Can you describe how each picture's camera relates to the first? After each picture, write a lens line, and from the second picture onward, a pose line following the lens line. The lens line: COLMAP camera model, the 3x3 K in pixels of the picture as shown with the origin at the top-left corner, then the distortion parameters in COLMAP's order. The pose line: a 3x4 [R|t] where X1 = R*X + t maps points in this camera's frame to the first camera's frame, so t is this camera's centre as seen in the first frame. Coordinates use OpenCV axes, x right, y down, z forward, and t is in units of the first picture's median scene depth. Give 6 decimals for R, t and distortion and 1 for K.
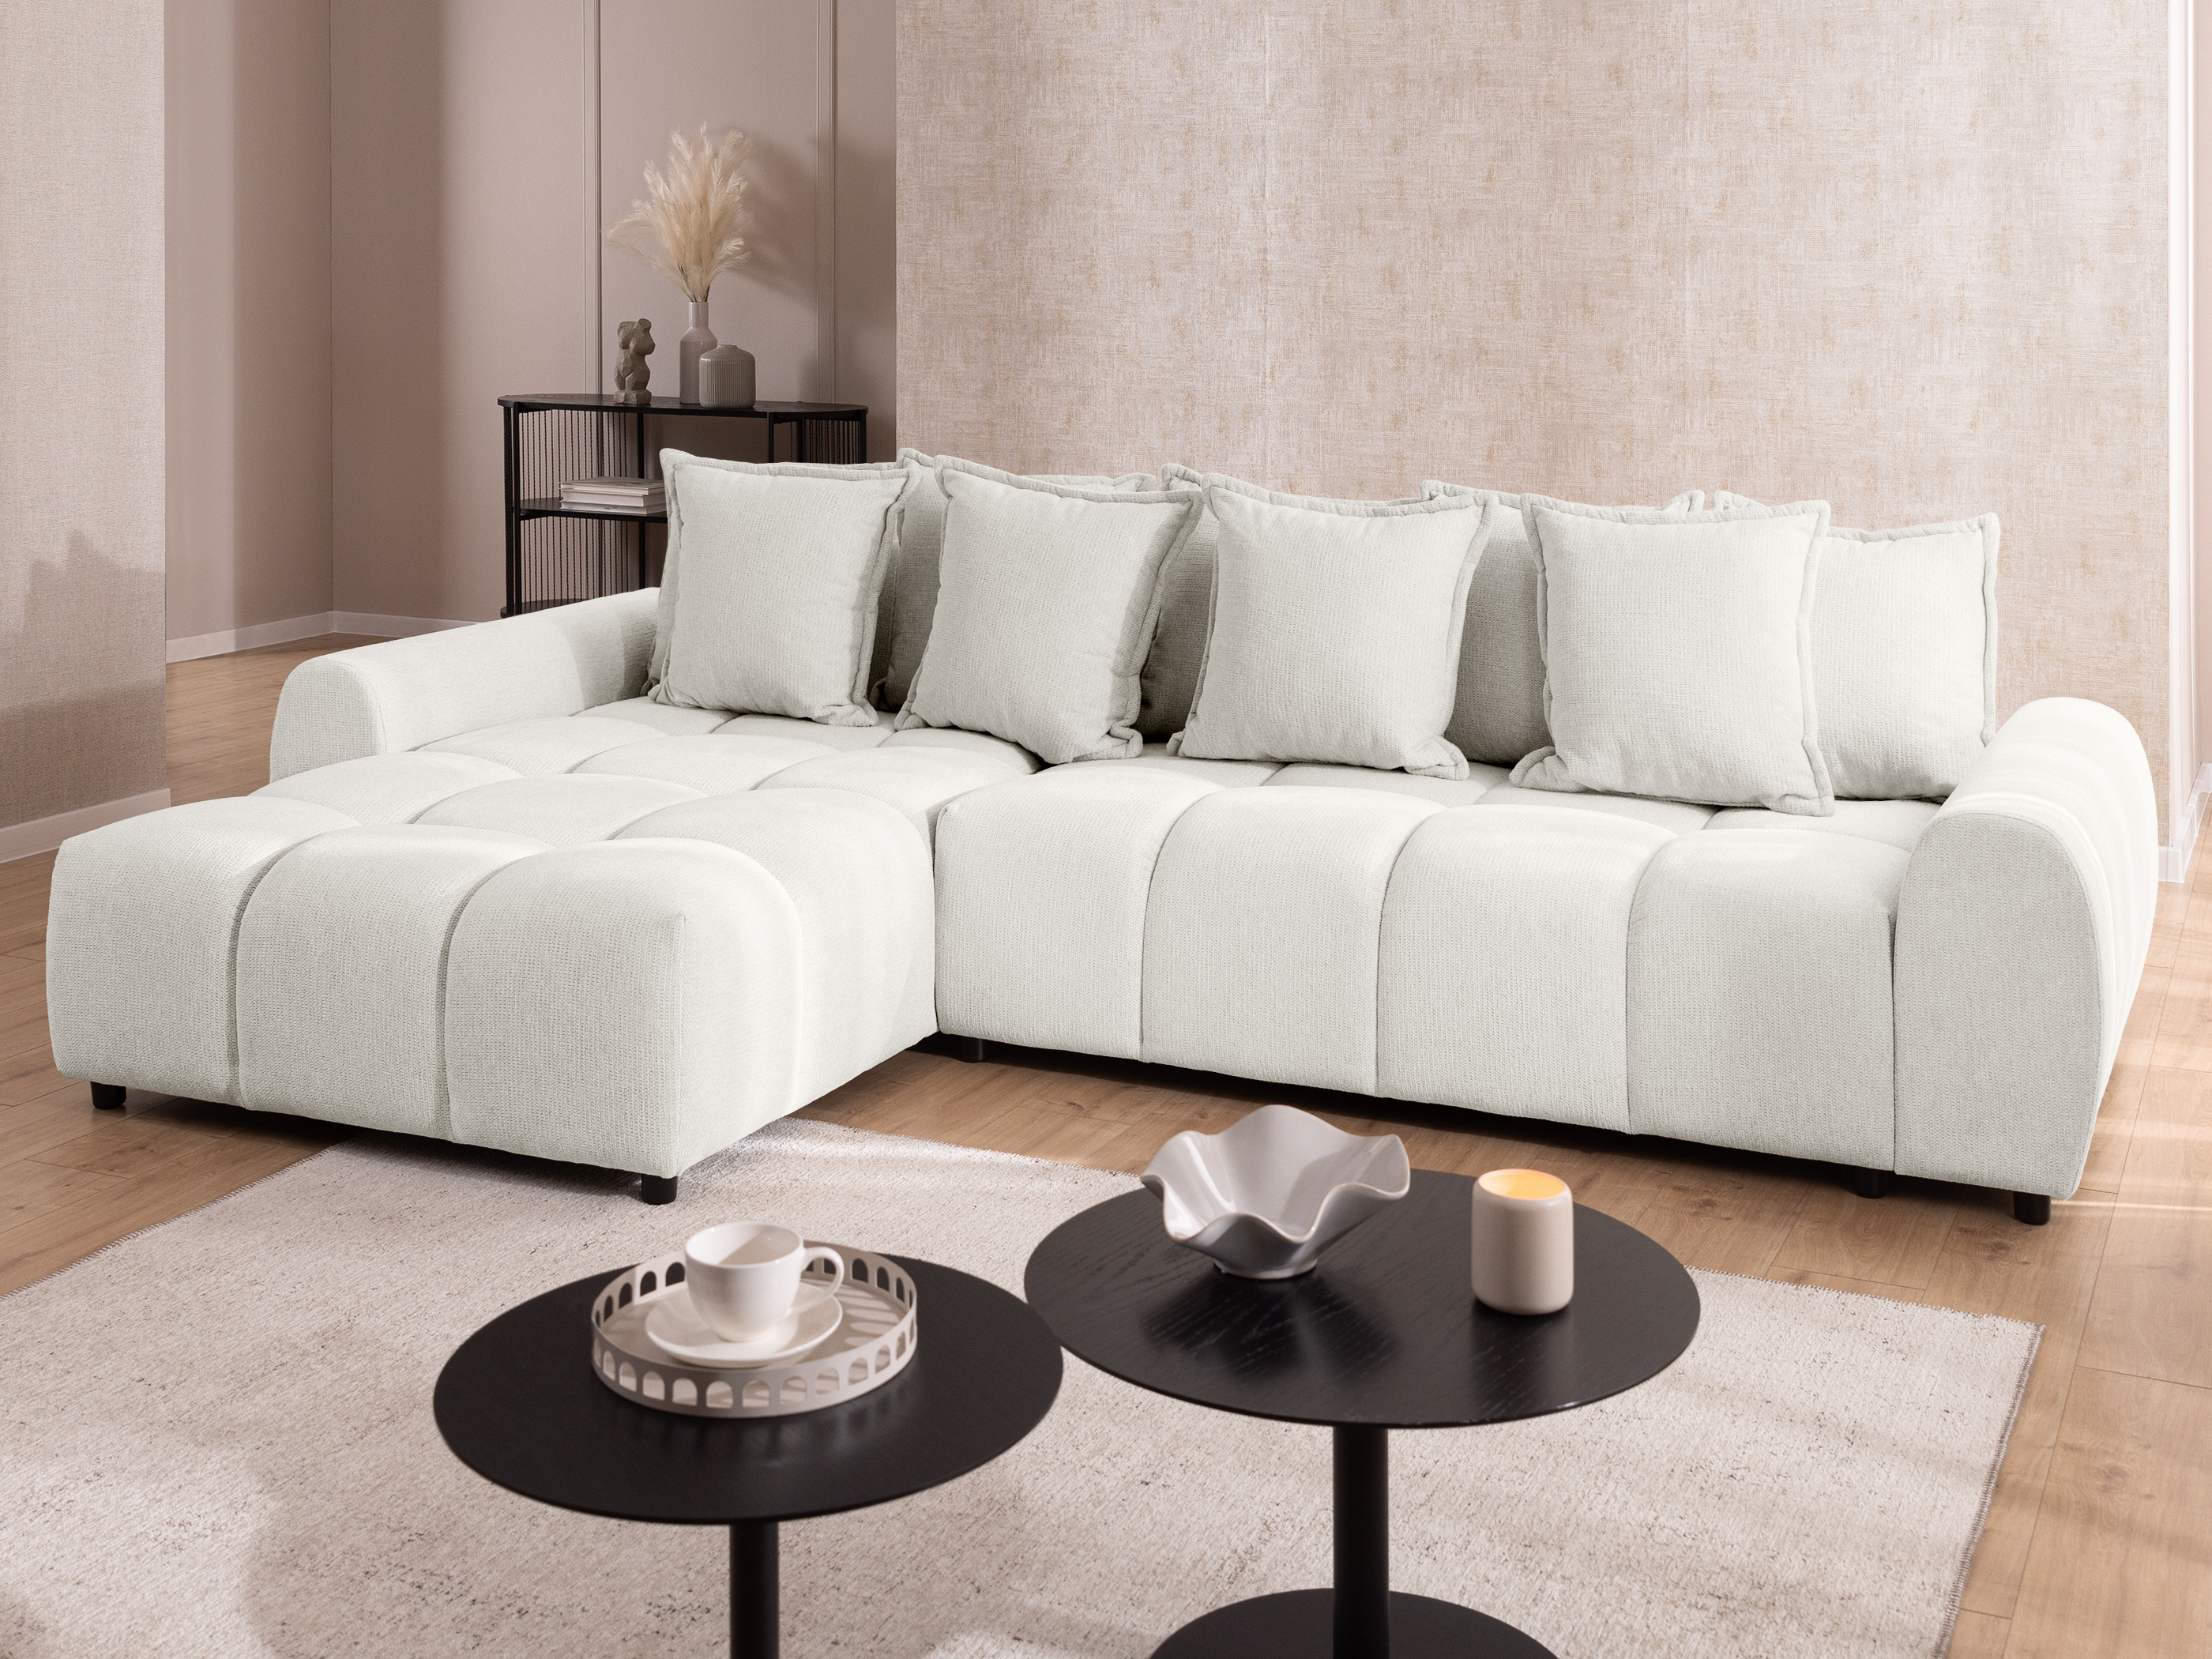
lens RADIAL K [[1477.2, 0, 1106.0], [0, 1477.2, 829.5], [0, 0, 1]] dist [0.005410, -0.007384]
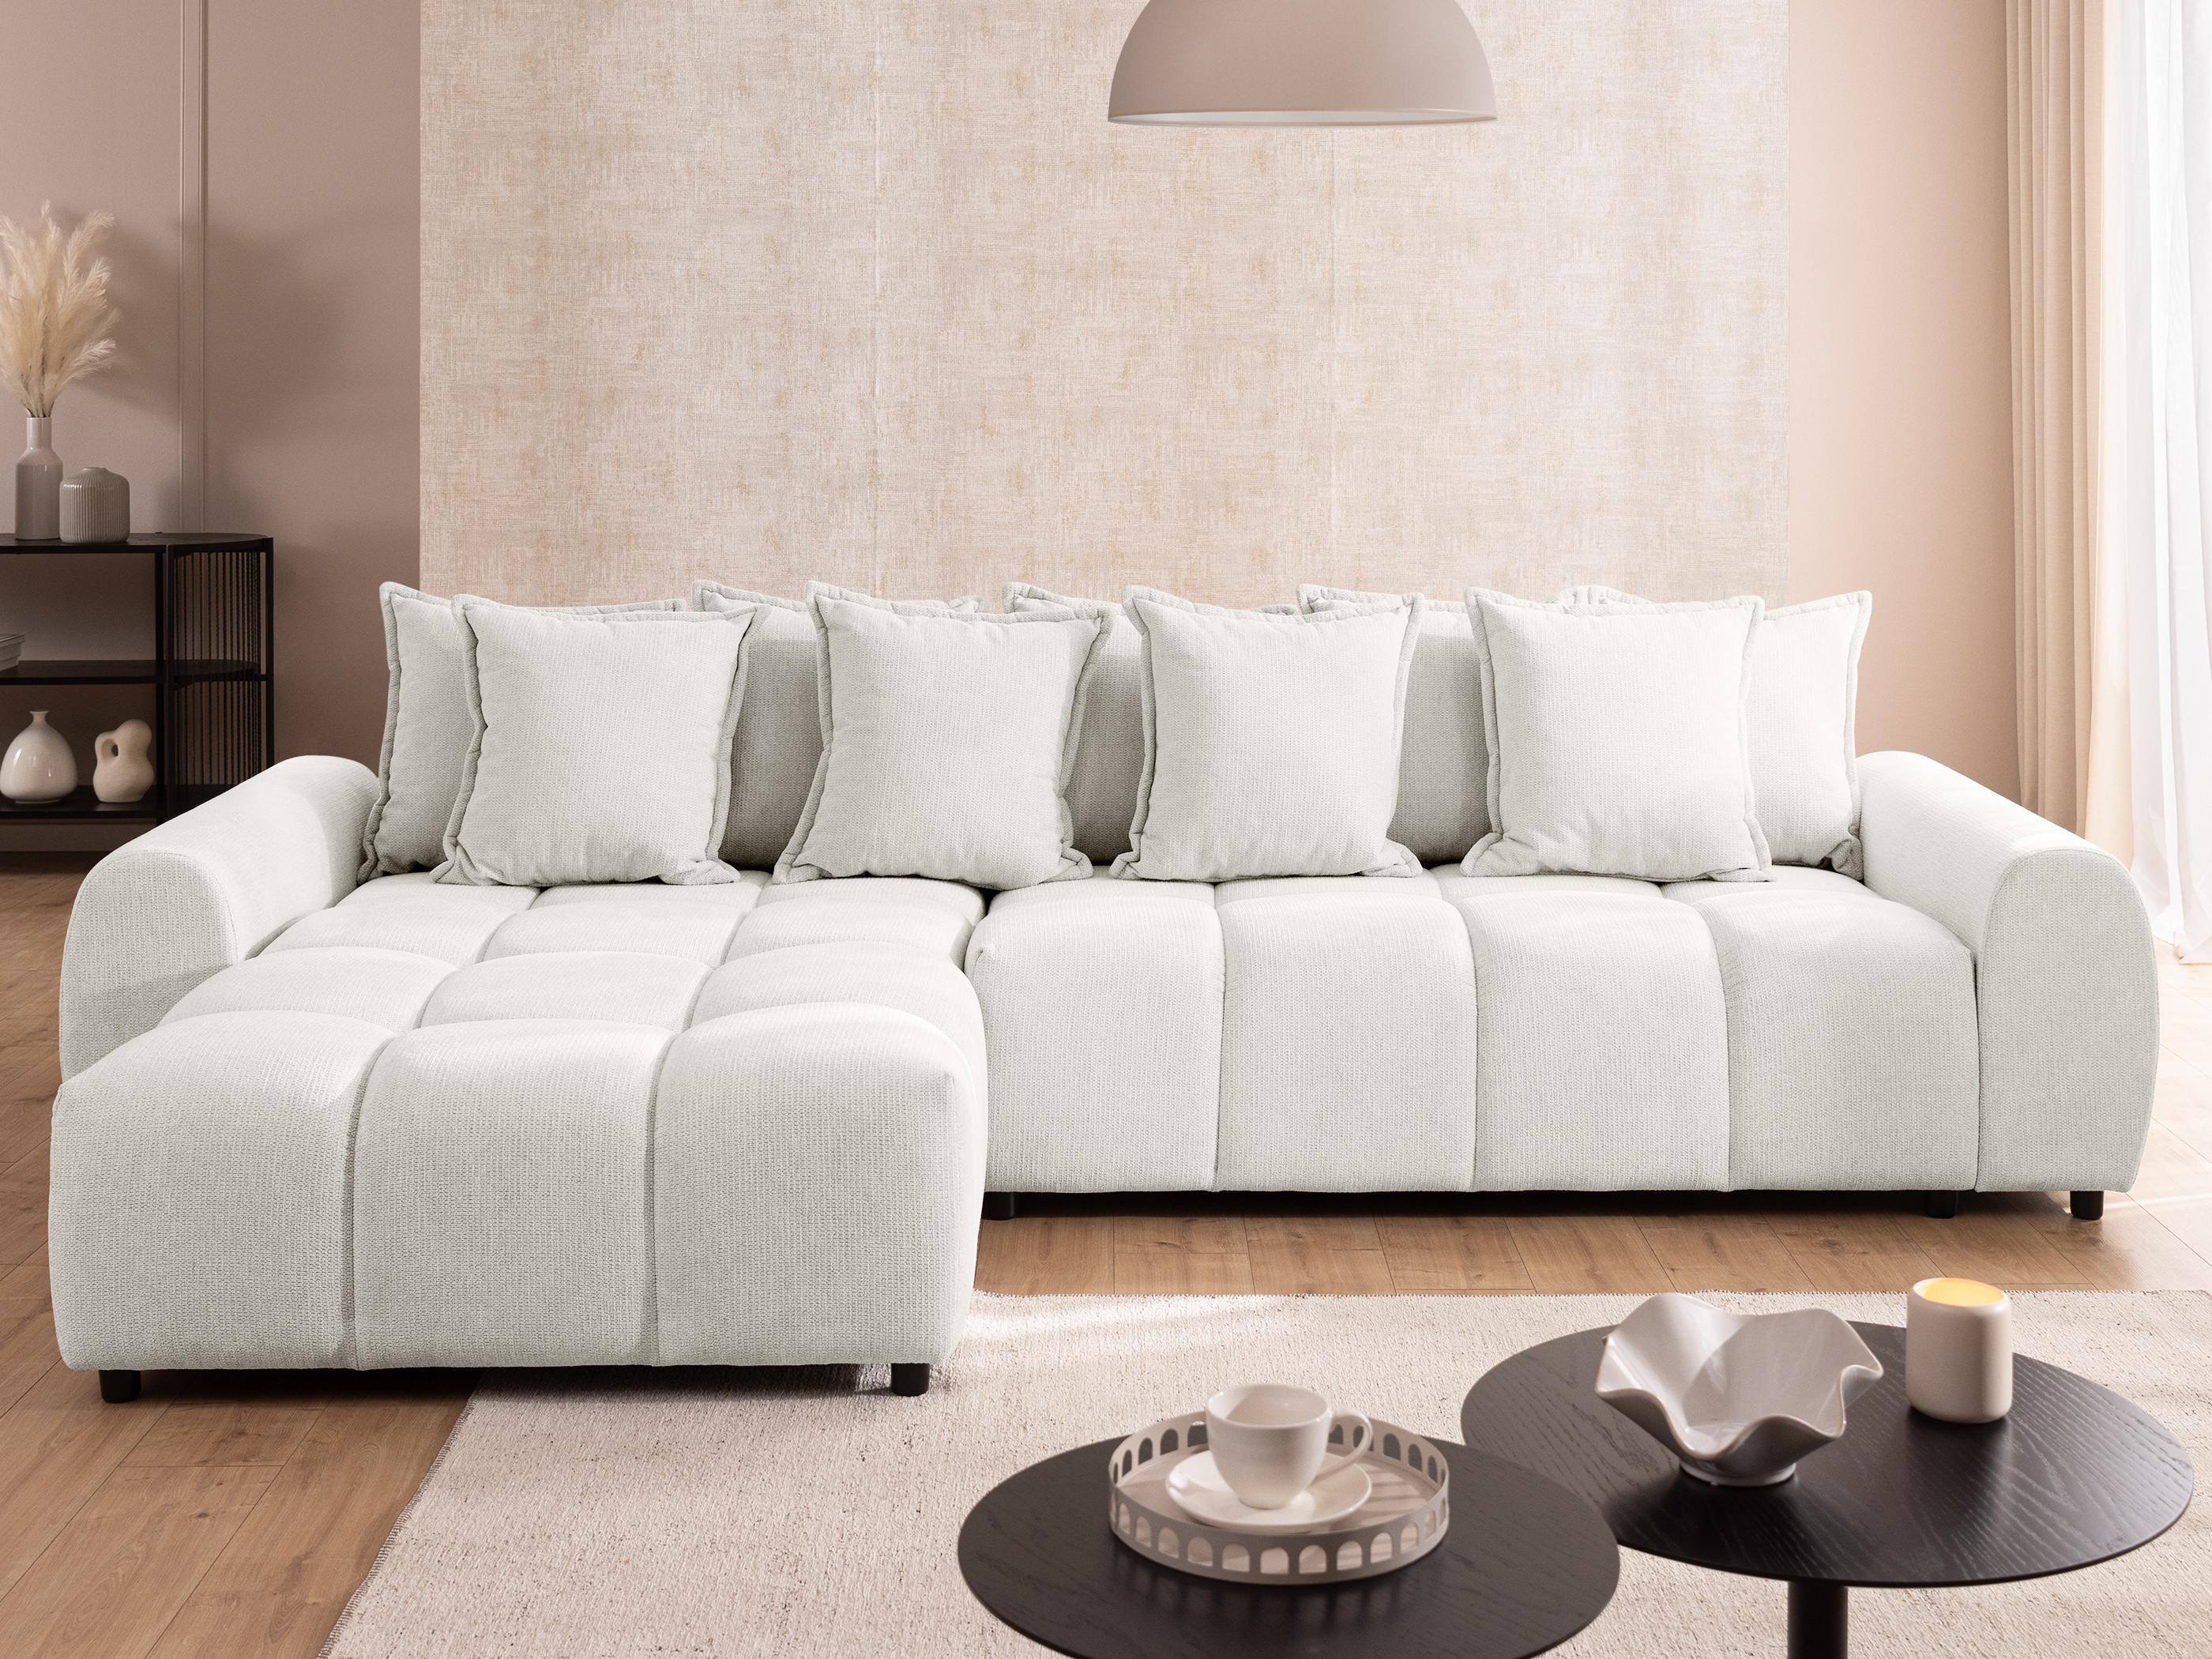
lens RADIAL K [[1703.6, 0, 1106.0], [0, 1703.6, 829.5], [0, 0, 1]] dist [-0.006926, -0.008324]
pose [[0.970795, -0.000850, 0.239909, 0.000017], [-0.000138, 0.999992, 0.004100, -0.165250], [-0.239911, -0.004013, 0.970787, 0.000350]]
